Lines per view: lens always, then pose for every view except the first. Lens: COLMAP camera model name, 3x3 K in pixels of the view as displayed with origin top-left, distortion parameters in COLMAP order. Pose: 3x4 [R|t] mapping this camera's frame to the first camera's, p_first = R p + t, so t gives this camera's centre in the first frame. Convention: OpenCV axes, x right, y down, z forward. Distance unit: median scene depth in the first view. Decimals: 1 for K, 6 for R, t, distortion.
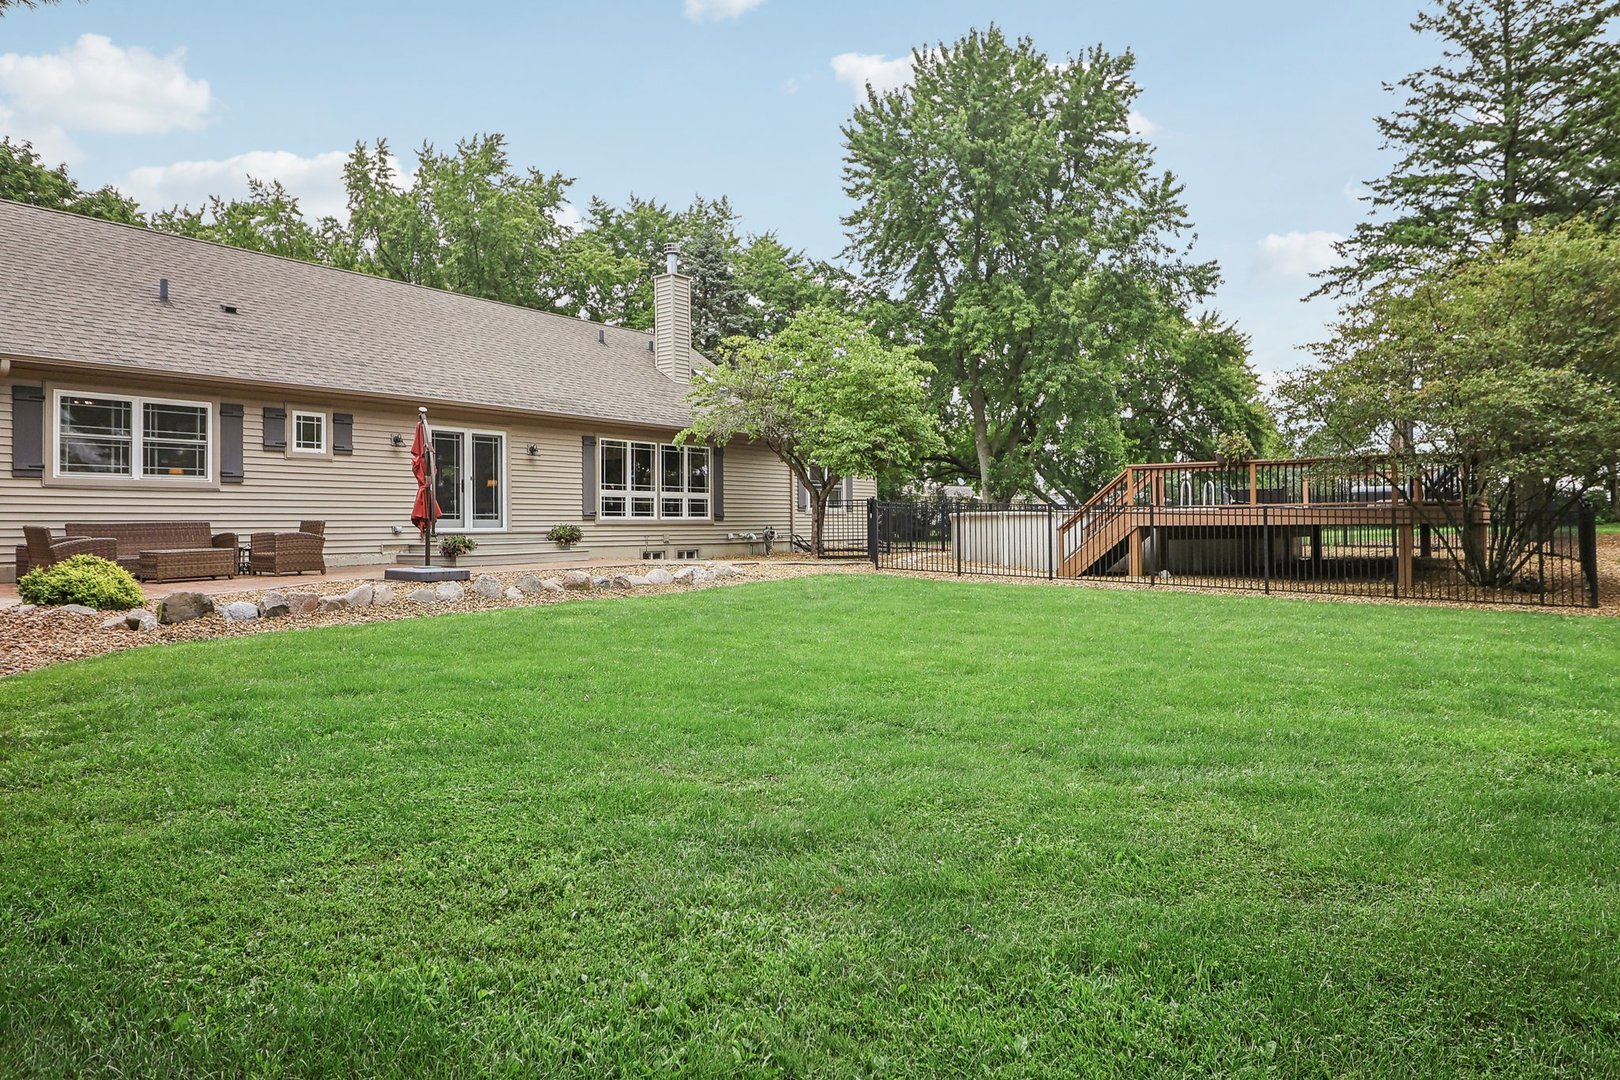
lens RADIAL K [[1066.4, 0, 818.3], [0, 1066.4, 517.7], [0, 0, 1]] dist [-0.003309, -0.007296]
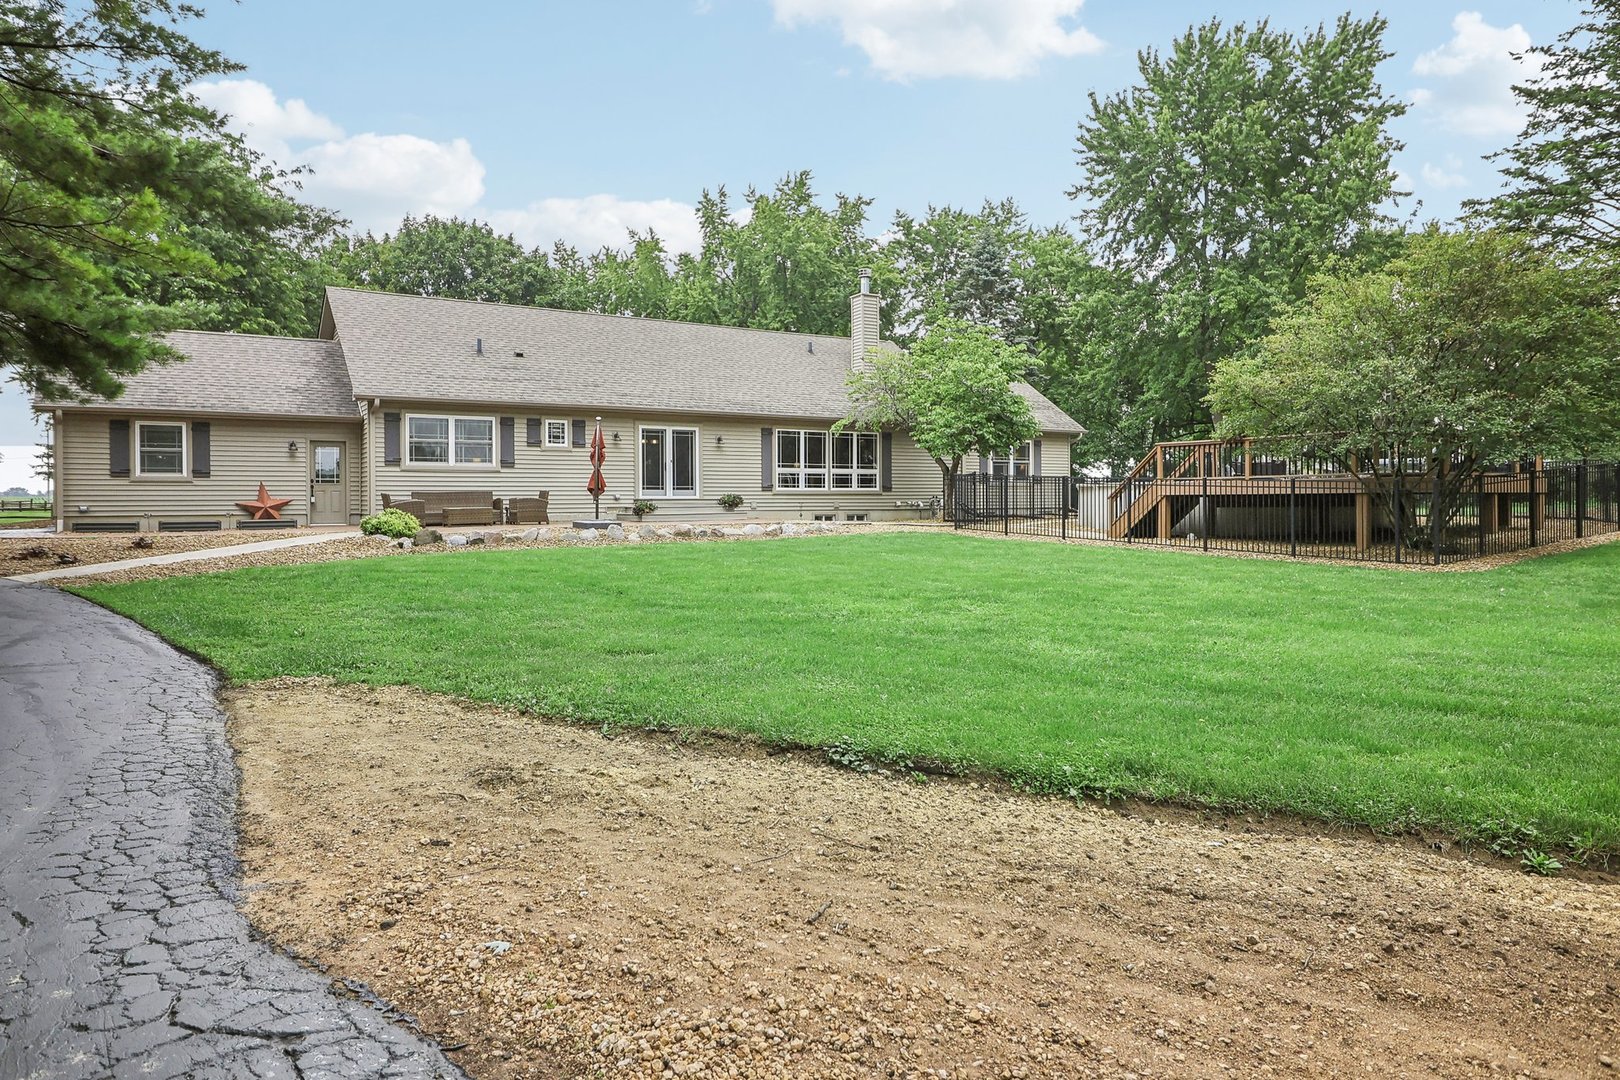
lens RADIAL K [[1066.4, 0, 818.3], [0, 1066.4, 517.7], [0, 0, 1]] dist [-0.003309, -0.007296]
pose [[0.917009, 0.009830, -0.398745, 0.419361], [0.000449, 0.999670, 0.025674, 0.002163], [0.398865, -0.023723, 0.916703, -0.229968]]
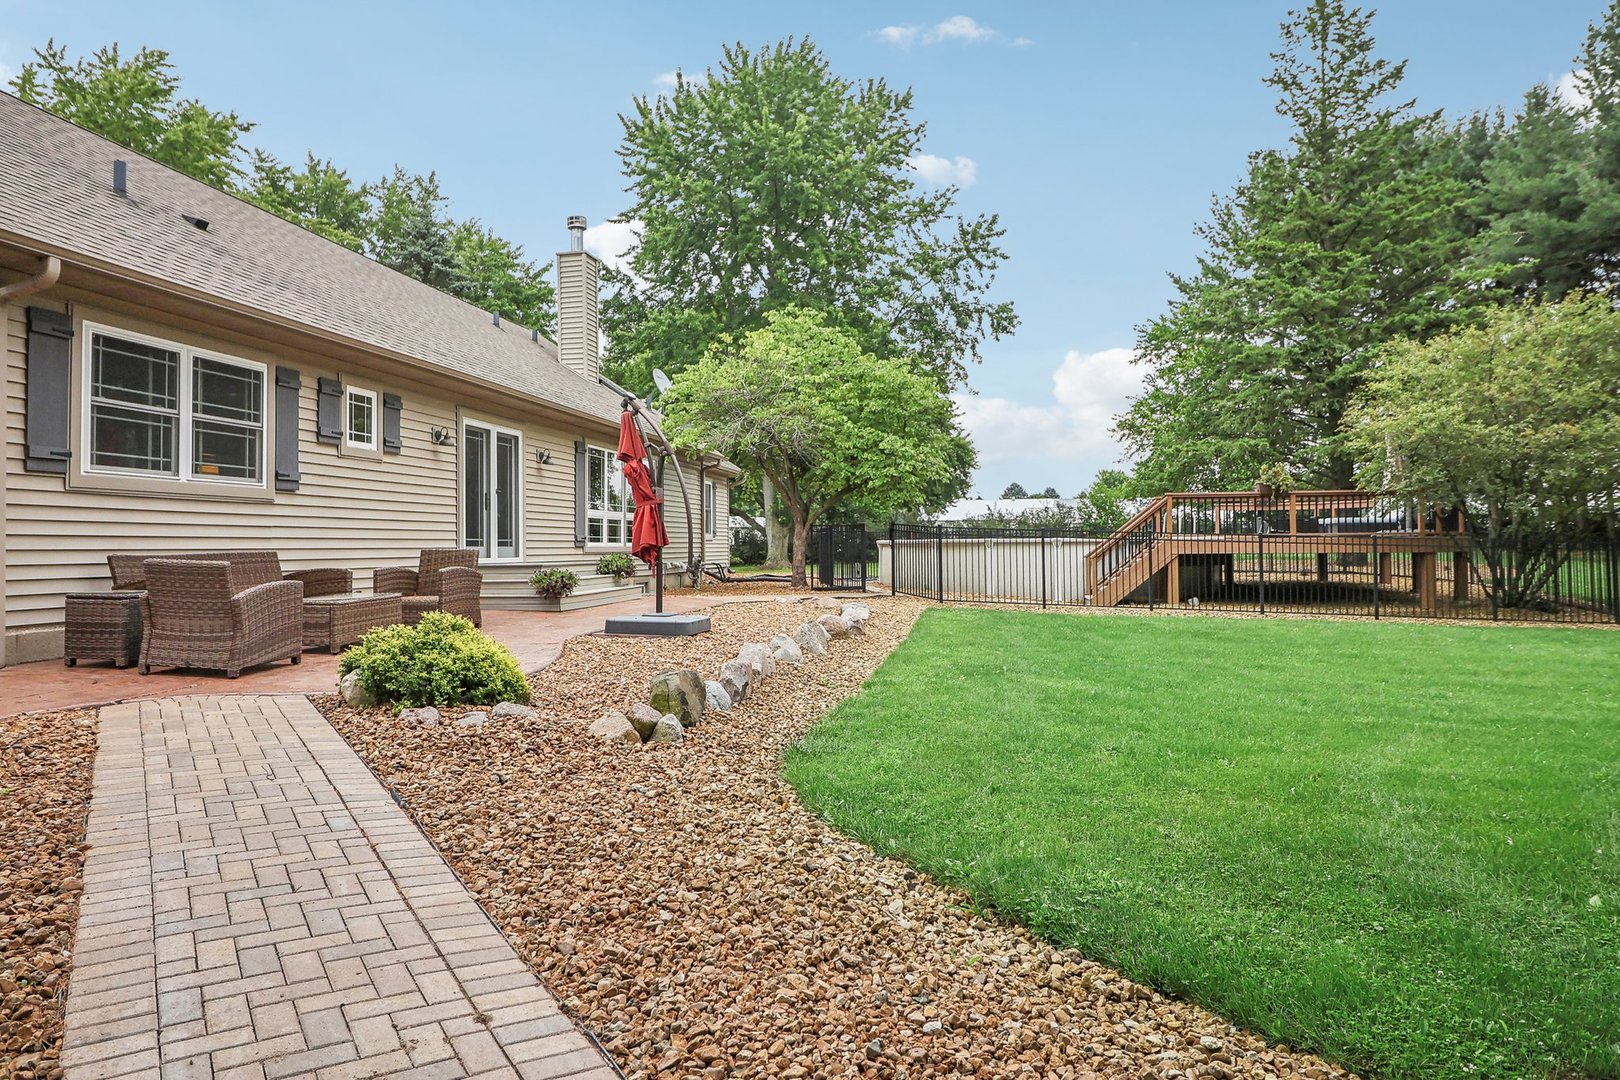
lens RADIAL K [[1066.4, 0, 818.3], [0, 1066.4, 517.7], [0, 0, 1]] dist [-0.003309, -0.007296]
pose [[0.904599, 0.012447, 0.426082, -0.433658], [-0.002129, 0.999693, -0.024685, -0.000816], [-0.426258, 0.021422, 0.904348, 0.226727]]
